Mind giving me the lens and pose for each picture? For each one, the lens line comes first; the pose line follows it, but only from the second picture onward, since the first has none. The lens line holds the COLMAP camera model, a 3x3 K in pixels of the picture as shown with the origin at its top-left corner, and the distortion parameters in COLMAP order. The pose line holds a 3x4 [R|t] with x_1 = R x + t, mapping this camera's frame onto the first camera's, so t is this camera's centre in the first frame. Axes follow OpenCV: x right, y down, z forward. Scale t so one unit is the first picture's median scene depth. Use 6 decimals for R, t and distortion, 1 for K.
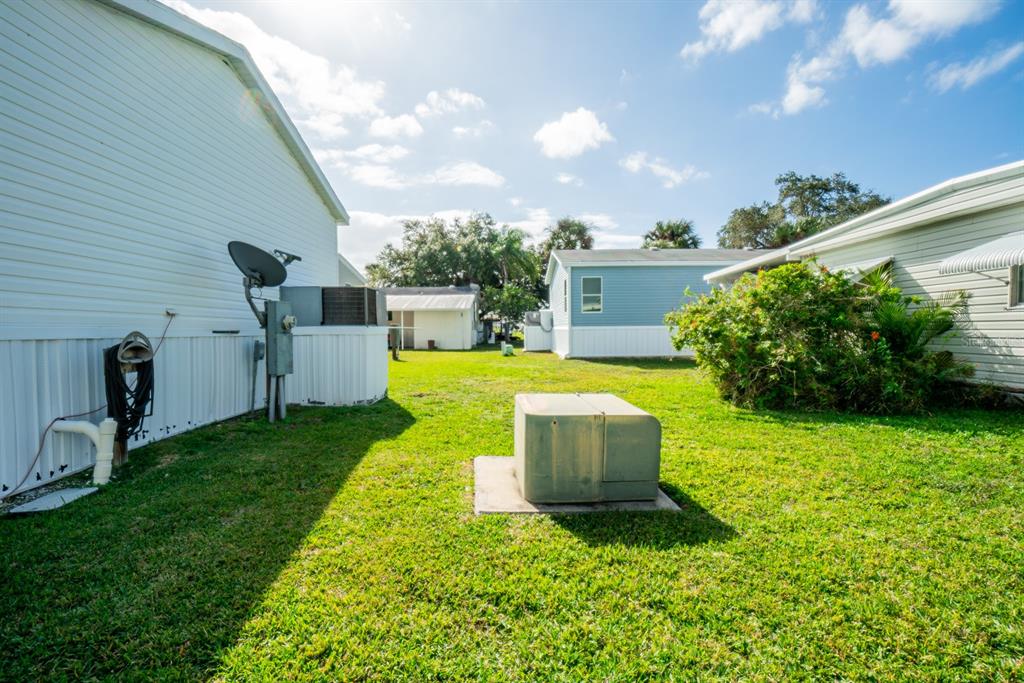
lens RADIAL K [[453.1, 0, 505.2], [0, 453.1, 342.3], [0, 0, 1]] dist [-0.065597, 0.023133]
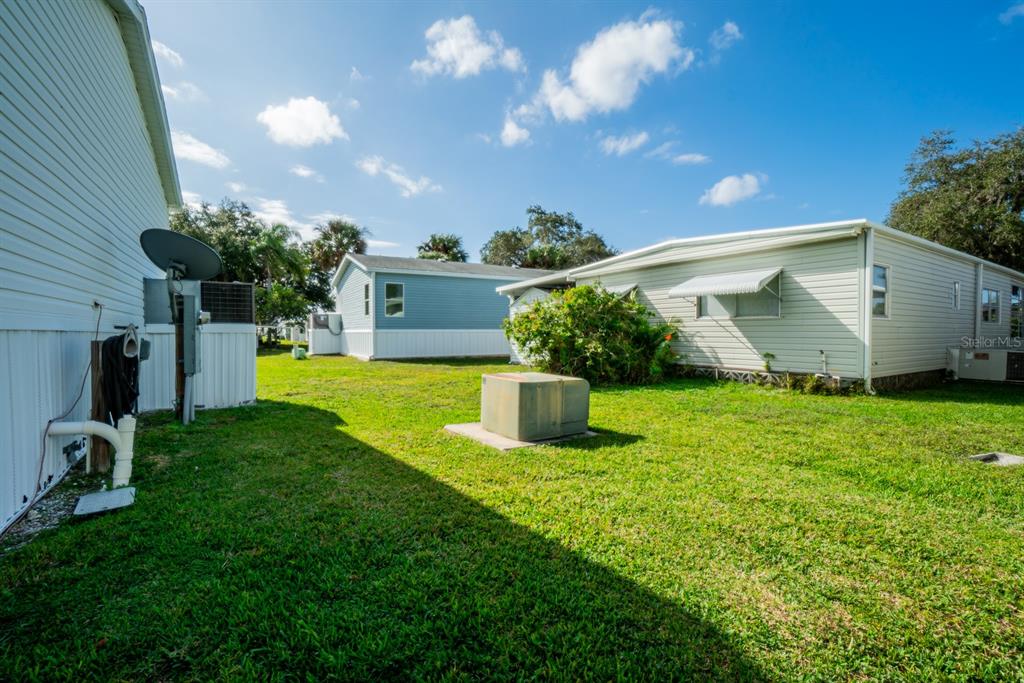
lens RADIAL K [[453.1, 0, 505.2], [0, 453.1, 342.3], [0, 0, 1]] dist [-0.065597, 0.023133]
pose [[0.854869, -0.003913, 0.518830, -0.102743], [0.009633, 0.999919, -0.008332, 0.004942], [-0.518755, 0.012121, 0.854837, -0.033682]]
